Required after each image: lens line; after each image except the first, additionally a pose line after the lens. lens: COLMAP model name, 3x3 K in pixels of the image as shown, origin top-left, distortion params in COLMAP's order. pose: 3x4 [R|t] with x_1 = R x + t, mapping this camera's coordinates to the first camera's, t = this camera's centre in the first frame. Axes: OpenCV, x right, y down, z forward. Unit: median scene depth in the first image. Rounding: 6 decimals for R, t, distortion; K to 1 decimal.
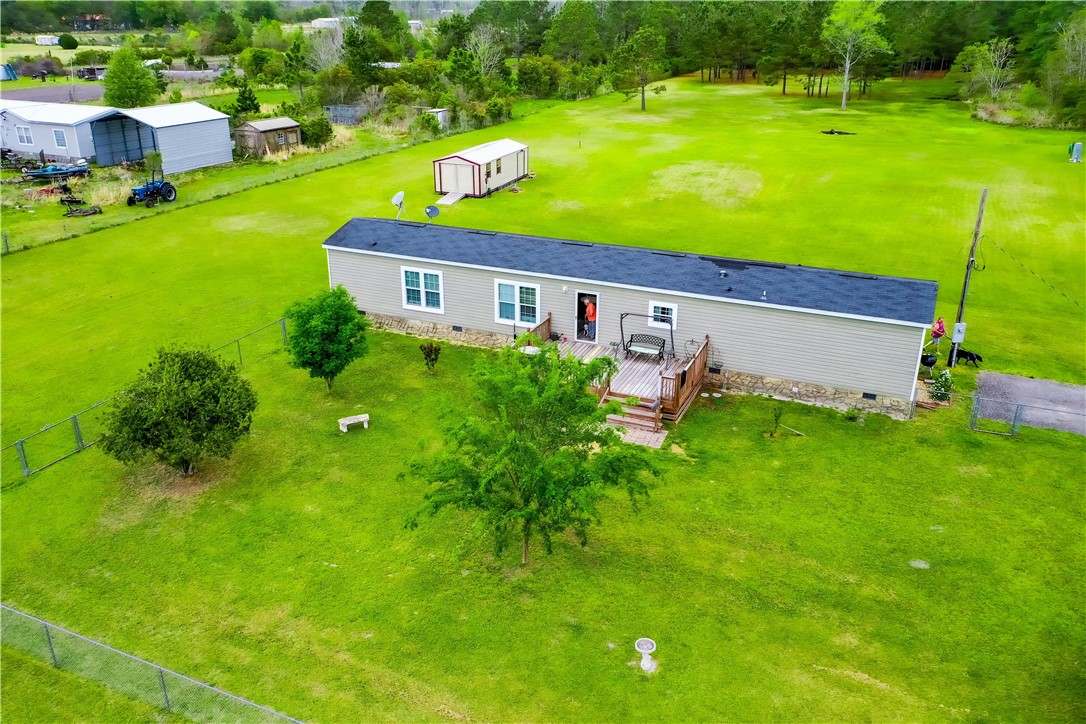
lens RADIAL K [[857.2, 0, 543.0], [0, 857.2, 362.0], [0, 0, 1]] dist [0.003418, 0.001373]
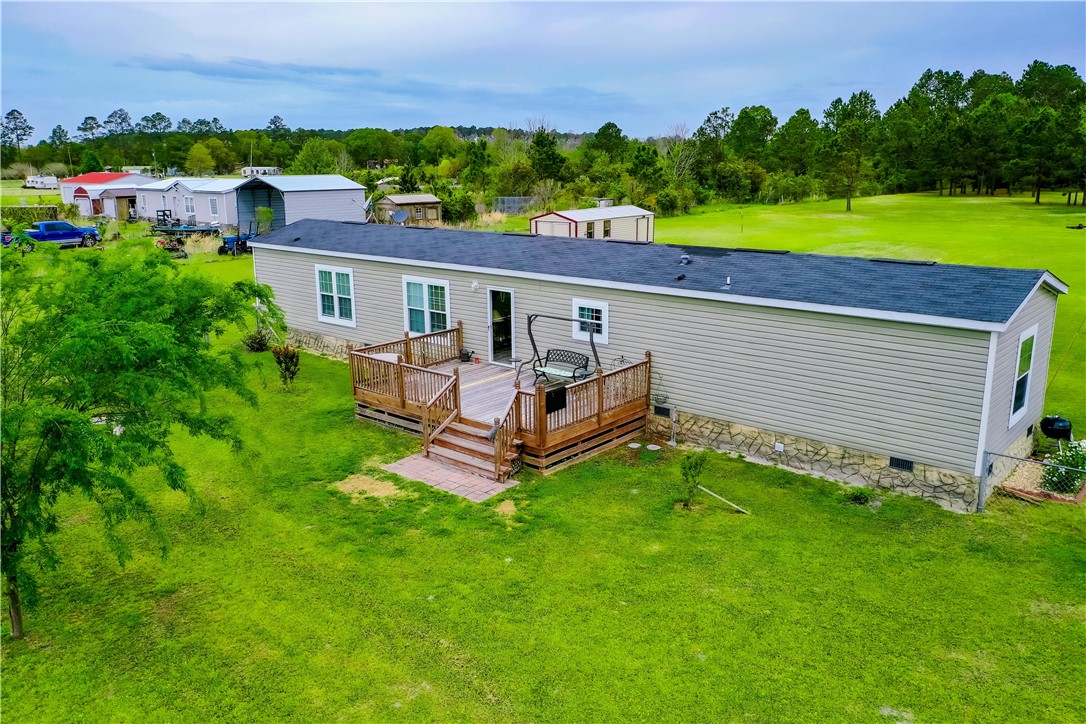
lens RADIAL K [[857.4, 0, 543.0], [0, 857.4, 362.0], [0, 0, 1]] dist [-0.002604, 0.008323]
pose [[0.955217, 0.060145, -0.289728, 0.266347], [-0.105918, 0.983748, -0.144987, 0.067052], [0.276299, 0.169181, 0.946064, 0.340402]]
